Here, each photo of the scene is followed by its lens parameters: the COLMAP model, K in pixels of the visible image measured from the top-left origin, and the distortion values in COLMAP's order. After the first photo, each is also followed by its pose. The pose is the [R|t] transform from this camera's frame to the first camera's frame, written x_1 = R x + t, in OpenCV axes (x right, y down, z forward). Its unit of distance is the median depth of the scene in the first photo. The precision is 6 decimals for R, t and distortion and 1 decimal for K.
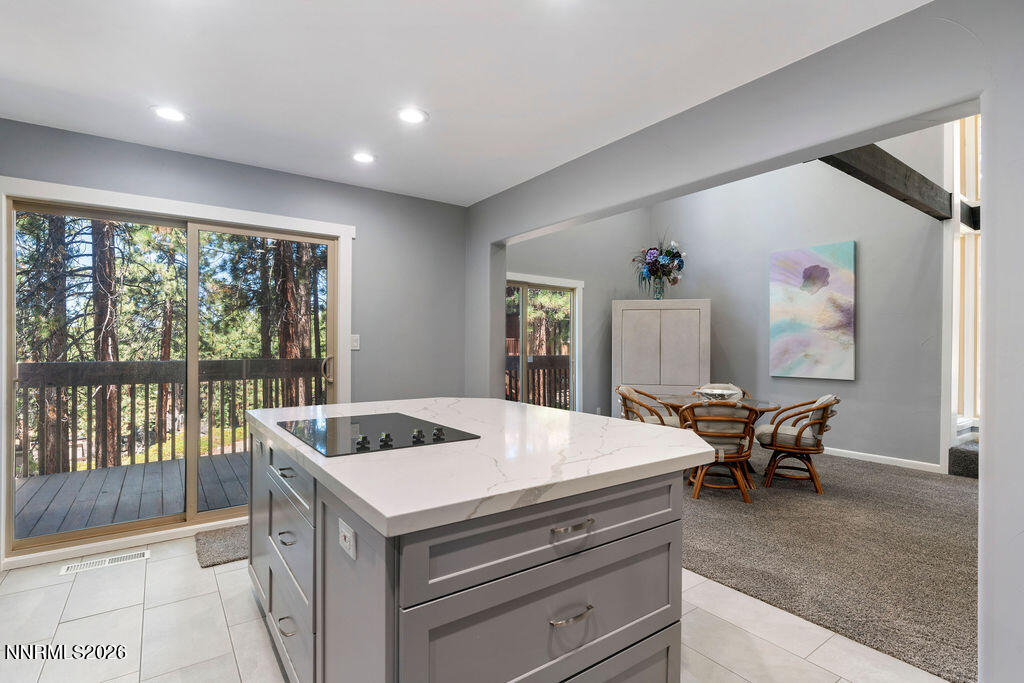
lens RADIAL K [[491.7, 0, 512.0], [0, 491.7, 341.5], [0, 0, 1]] dist [-0.000276, -0.000023]
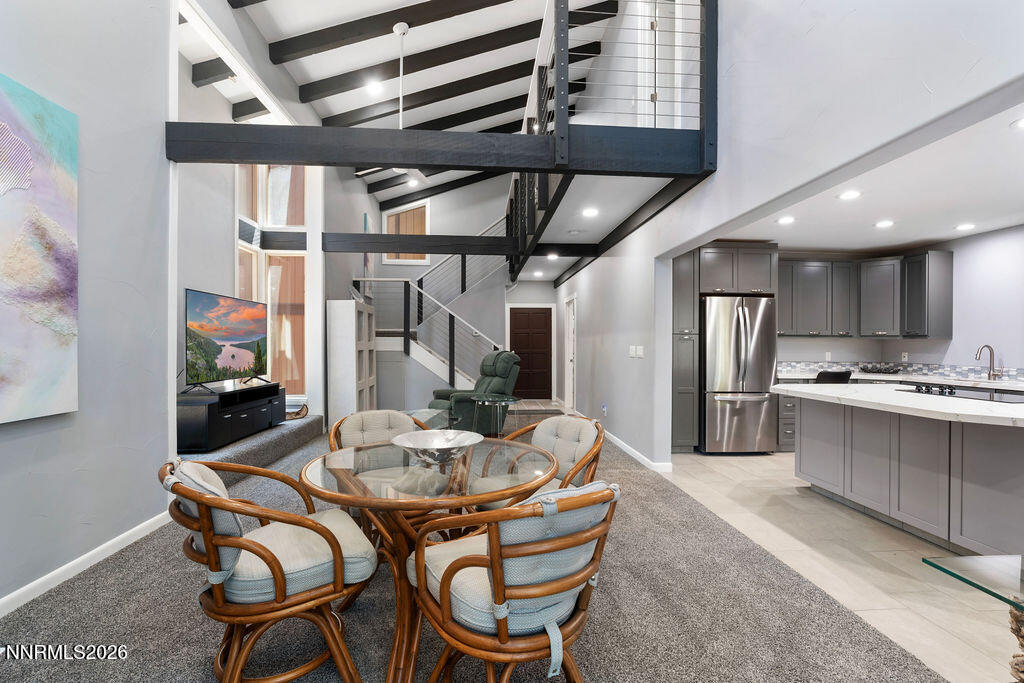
lens RADIAL K [[430.5, 0, 510.7], [0, 430.5, 345.8], [0, 0, 1]] dist [-0.000481, -0.000079]
pose [[-0.852792, -0.012325, 0.522106, 0.109474], [-0.009402, 0.999922, 0.008248, 0.008718], [-0.522167, 0.002125, -0.852841, 1.101191]]
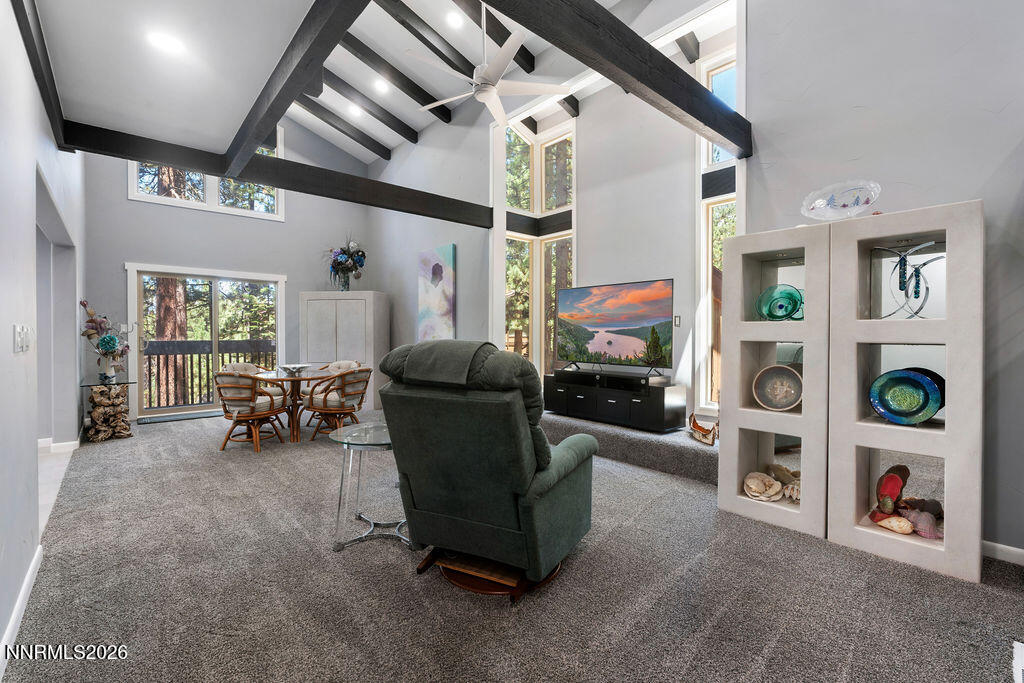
lens RADIAL K [[451.0, 0, 513.2], [0, 451.0, 338.0], [0, 0, 1]] dist [-0.001809, -0.000367]
pose [[0.995223, -0.011193, 0.096986, 0.712952], [0.009669, 0.999823, 0.016166, 0.015735], [-0.097150, -0.015151, 0.995154, -0.148777]]
